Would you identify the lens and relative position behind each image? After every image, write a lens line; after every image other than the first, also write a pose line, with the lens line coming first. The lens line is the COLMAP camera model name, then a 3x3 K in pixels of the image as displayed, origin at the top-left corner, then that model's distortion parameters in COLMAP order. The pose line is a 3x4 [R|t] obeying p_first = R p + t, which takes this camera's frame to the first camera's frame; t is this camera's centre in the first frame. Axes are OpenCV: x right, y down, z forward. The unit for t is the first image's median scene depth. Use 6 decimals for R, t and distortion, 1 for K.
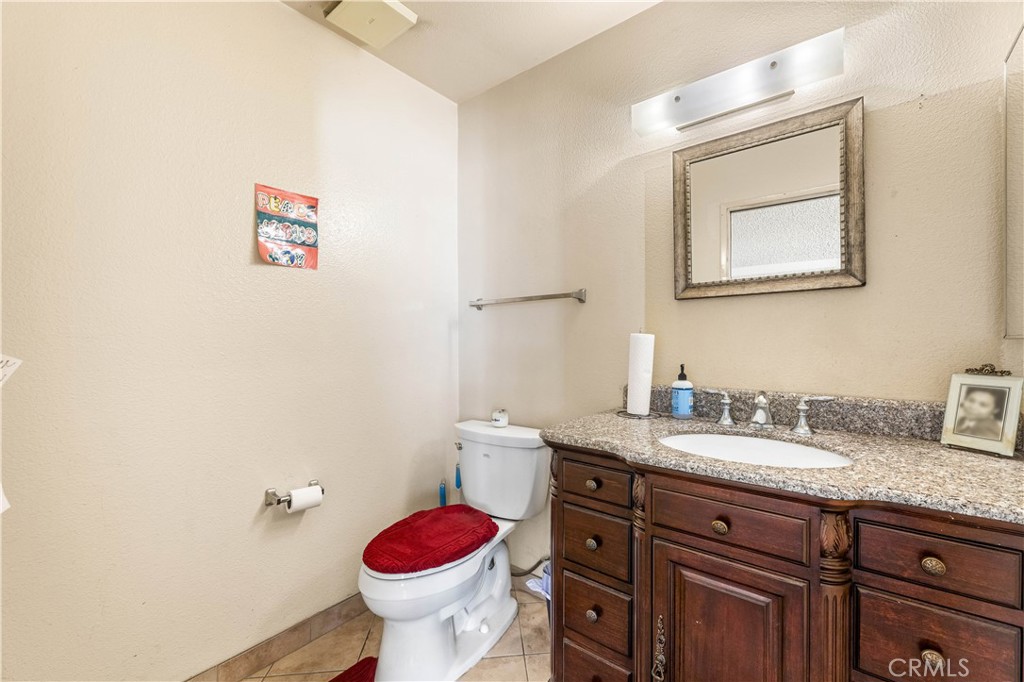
lens RADIAL K [[420.5, 0, 528.1], [0, 420.5, 343.5], [0, 0, 1]] dist [-0.001781, -0.000240]
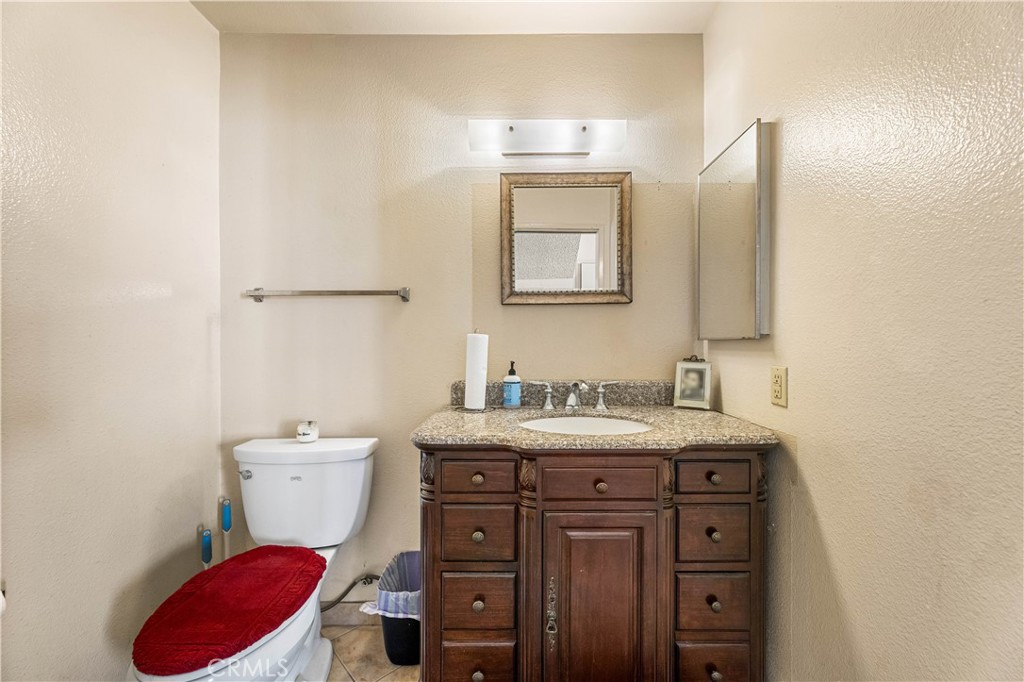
lens RADIAL K [[409.9, 0, 514.5], [0, 409.9, 342.5], [0, 0, 1]] dist [0.000952, 0.000036]
pose [[0.784842, 0.000187, 0.619695, -0.379209], [0.001496, 0.999996, -0.002196, 0.000833], [-0.619694, 0.002650, 0.784839, 0.140482]]
